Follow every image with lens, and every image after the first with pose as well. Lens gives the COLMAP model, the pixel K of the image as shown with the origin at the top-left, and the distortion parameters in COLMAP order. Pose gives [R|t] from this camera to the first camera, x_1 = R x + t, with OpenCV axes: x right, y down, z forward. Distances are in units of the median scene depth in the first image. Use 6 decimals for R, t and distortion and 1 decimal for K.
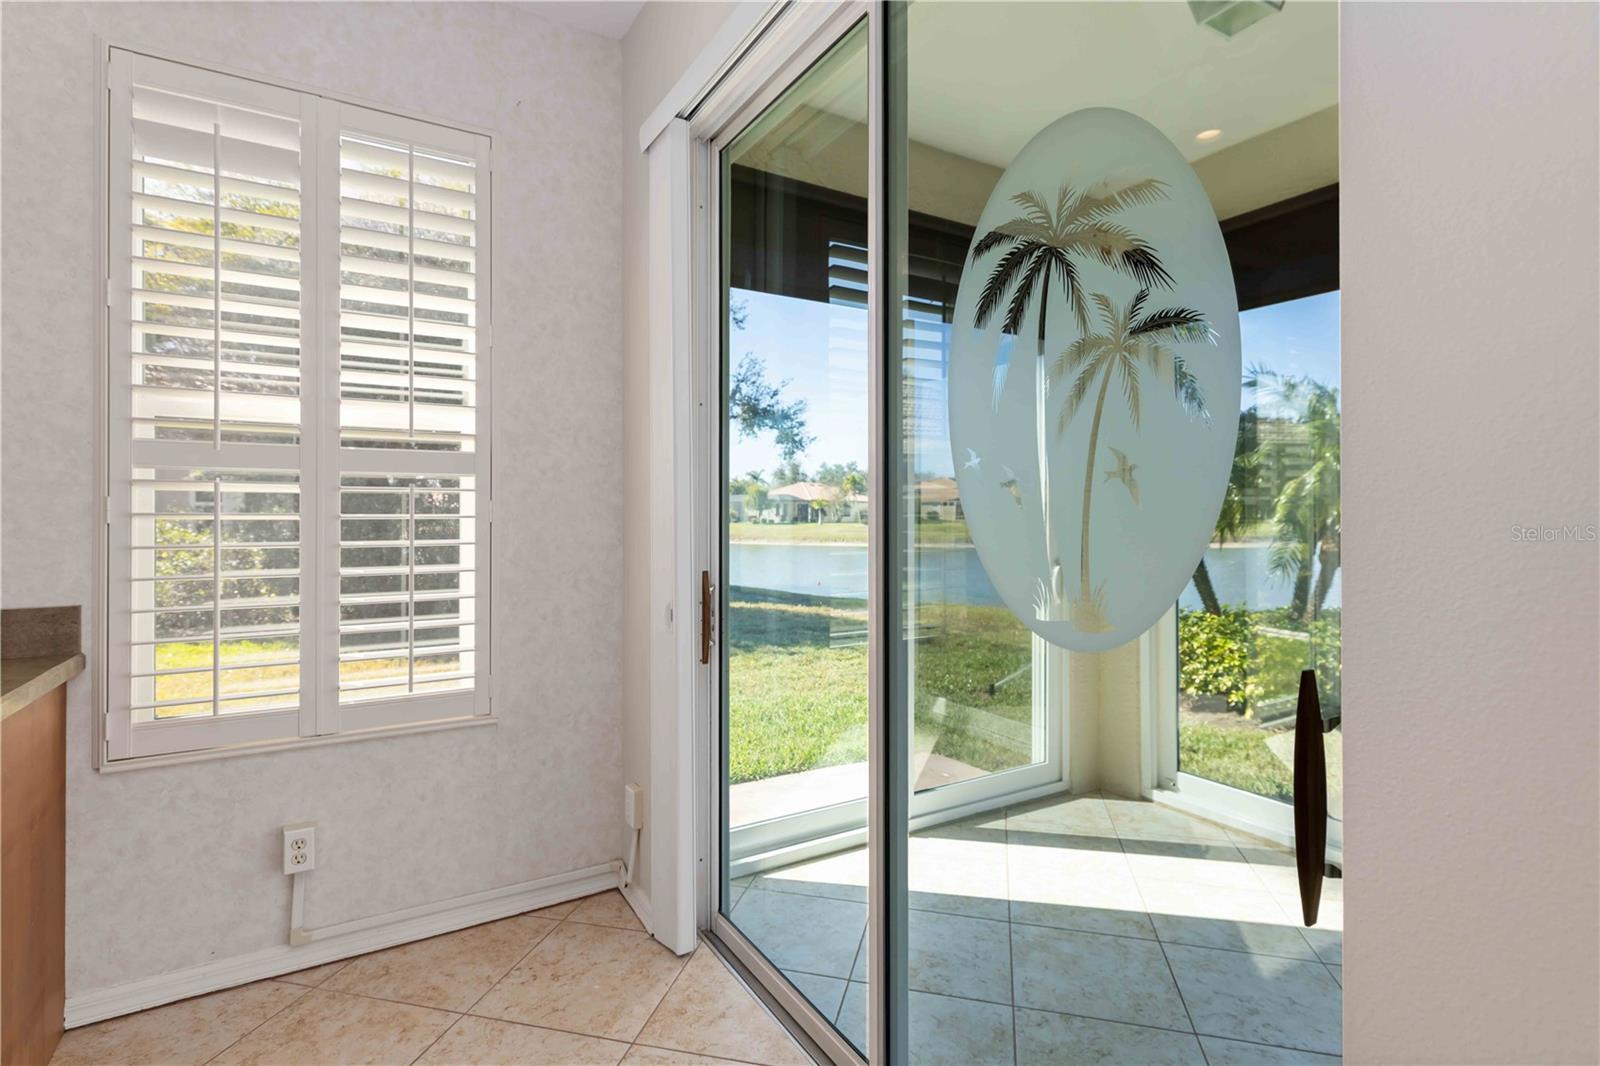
lens RADIAL K [[781.8, 0, 798.3], [0, 781.8, 513.1], [0, 0, 1]] dist [-0.001662, -0.000346]
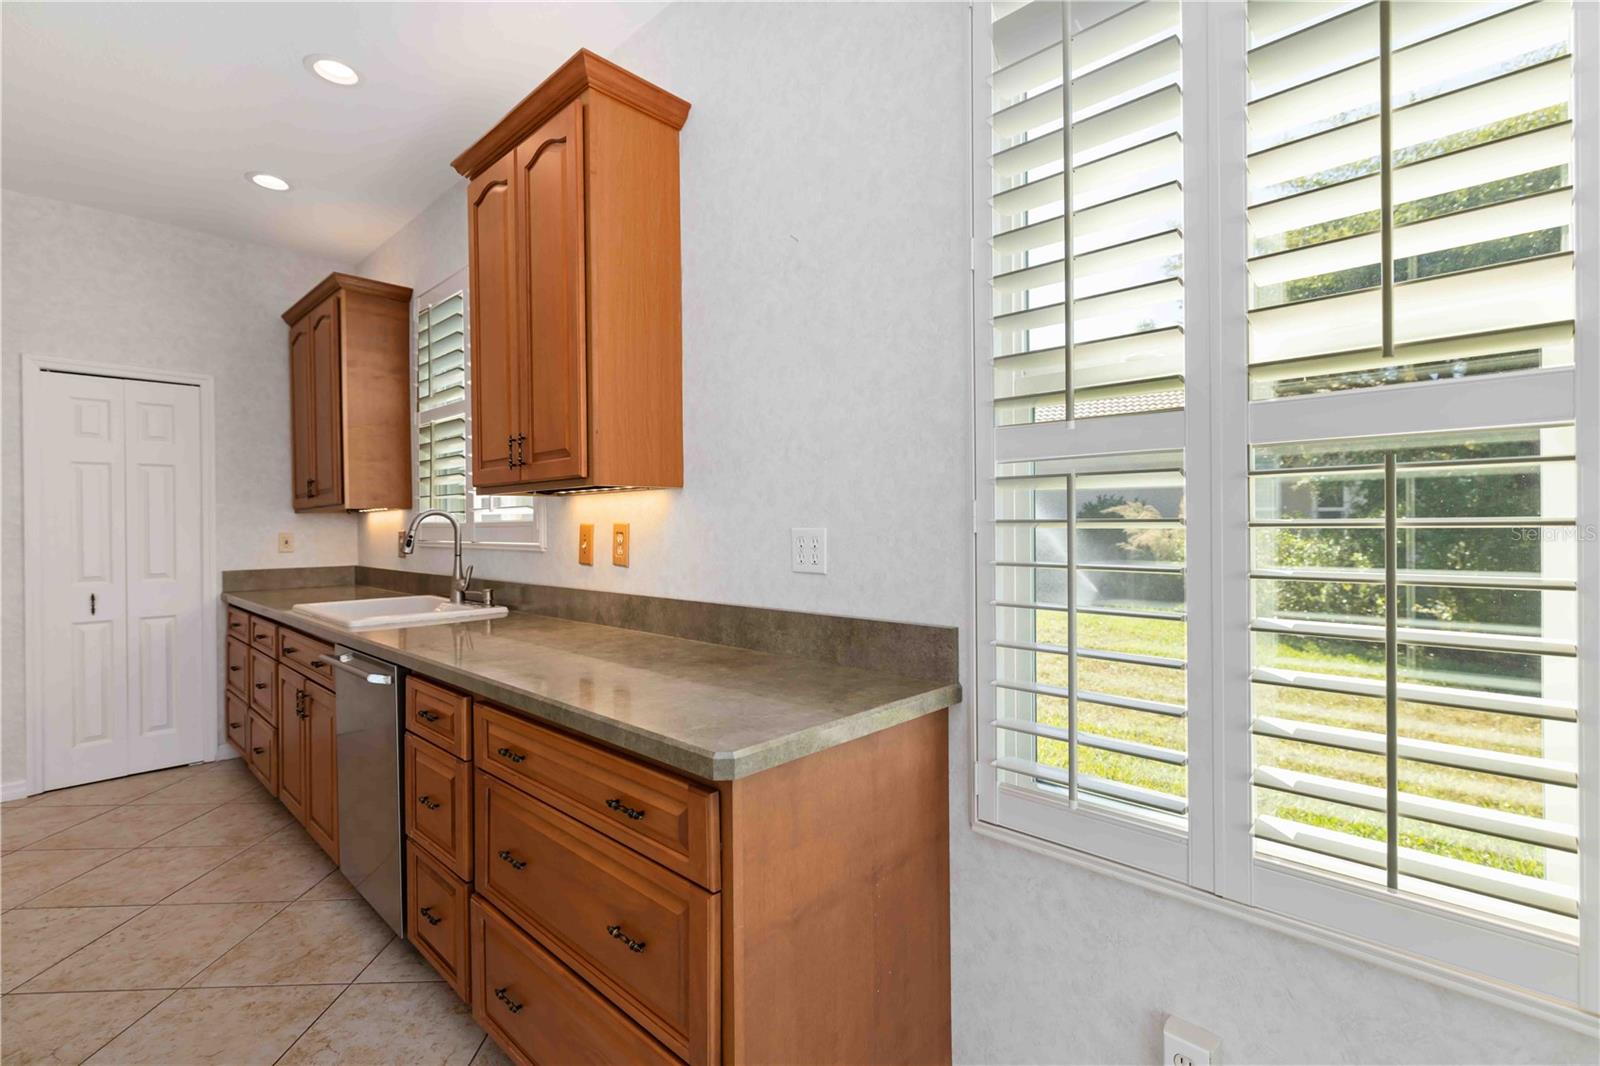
lens RADIAL K [[727.2, 0, 802.8], [0, 727.2, 524.3], [0, 0, 1]] dist [0.001604, 0.000547]
pose [[0.267096, 0.001276, -0.963669, -0.174100], [0.011963, 0.999918, 0.004640, -0.001443], [0.963596, -0.012768, 0.267059, 0.568407]]
